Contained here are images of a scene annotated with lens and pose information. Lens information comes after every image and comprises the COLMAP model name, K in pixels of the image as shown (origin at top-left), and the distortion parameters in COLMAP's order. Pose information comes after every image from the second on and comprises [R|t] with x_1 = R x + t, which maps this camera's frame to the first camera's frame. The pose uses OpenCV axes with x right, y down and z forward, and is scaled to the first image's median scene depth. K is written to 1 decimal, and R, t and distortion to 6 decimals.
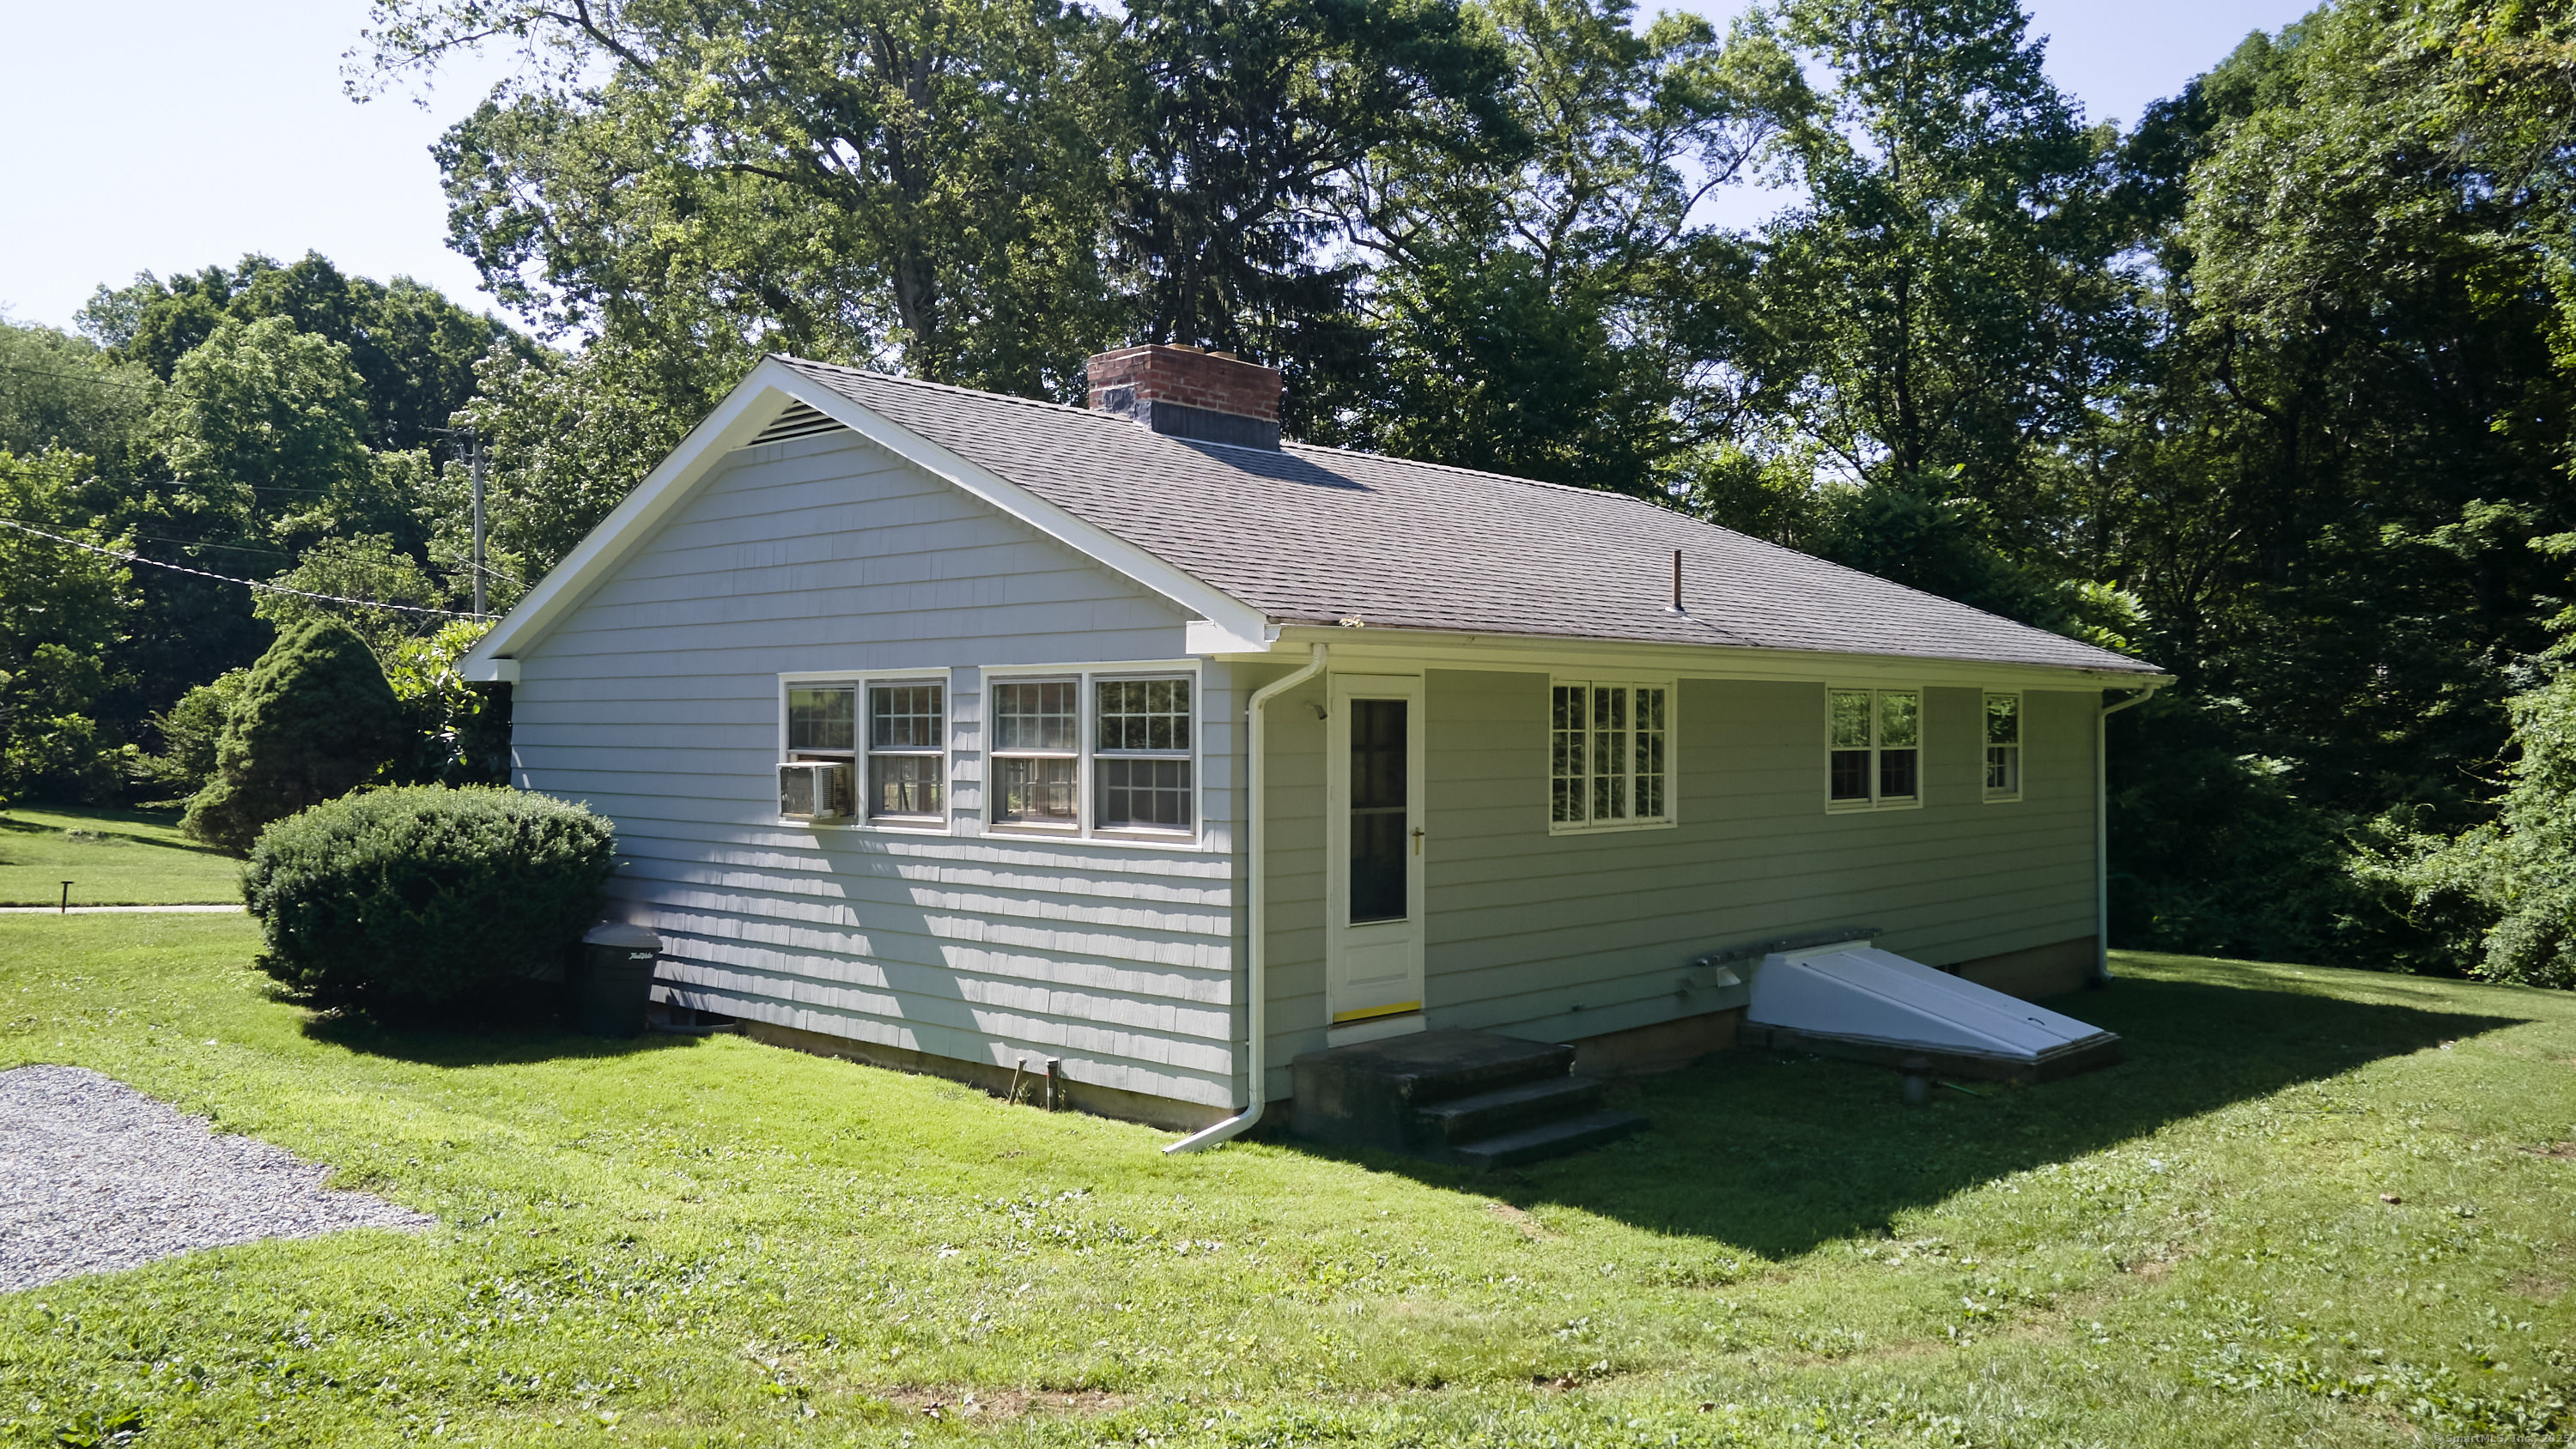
lens RADIAL K [[1935.0, 0, 1288.0], [0, 1935.0, 724.5], [0, 0, 1]] dist [0.000988, 0.094104]
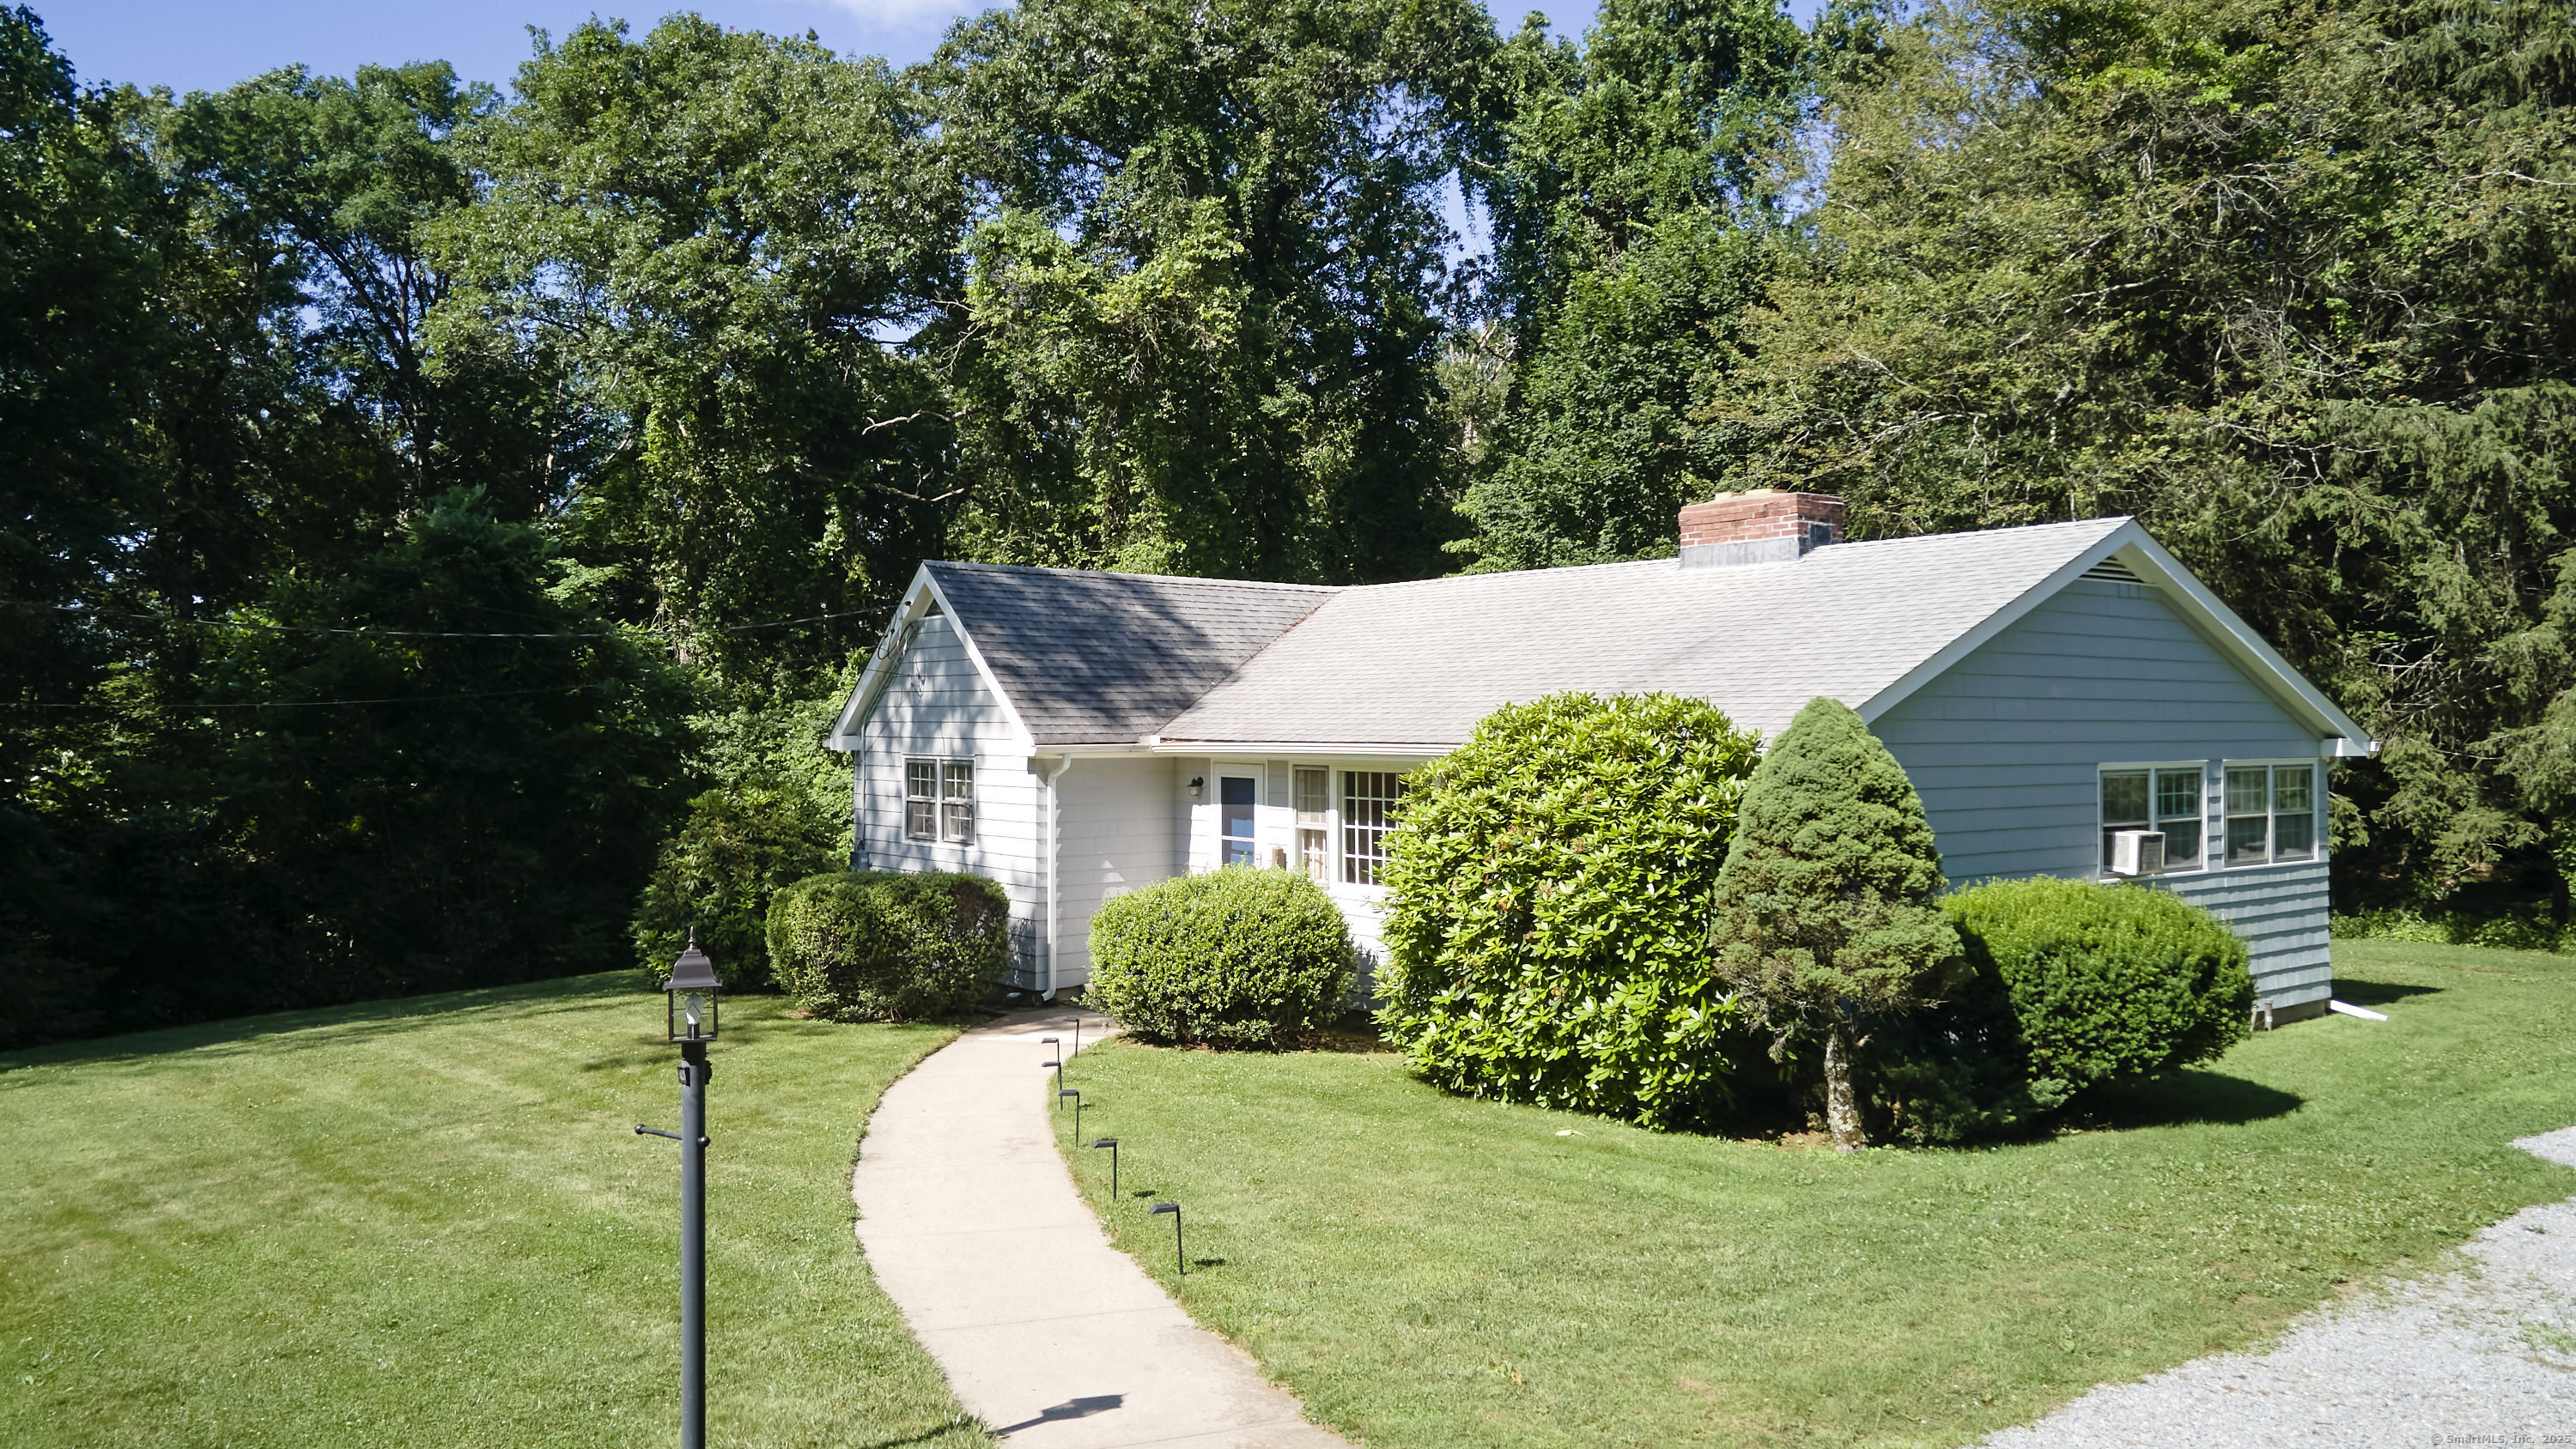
lens RADIAL K [[1935.0, 0, 1288.0], [0, 1935.0, 724.5], [0, 0, 1]] dist [0.000988, 0.094104]
pose [[0.145135, -0.002805, 0.989408, -1.767256], [-0.001670, 0.999994, 0.003080, -0.060183], [-0.989410, -0.002099, 0.145129, 1.499060]]
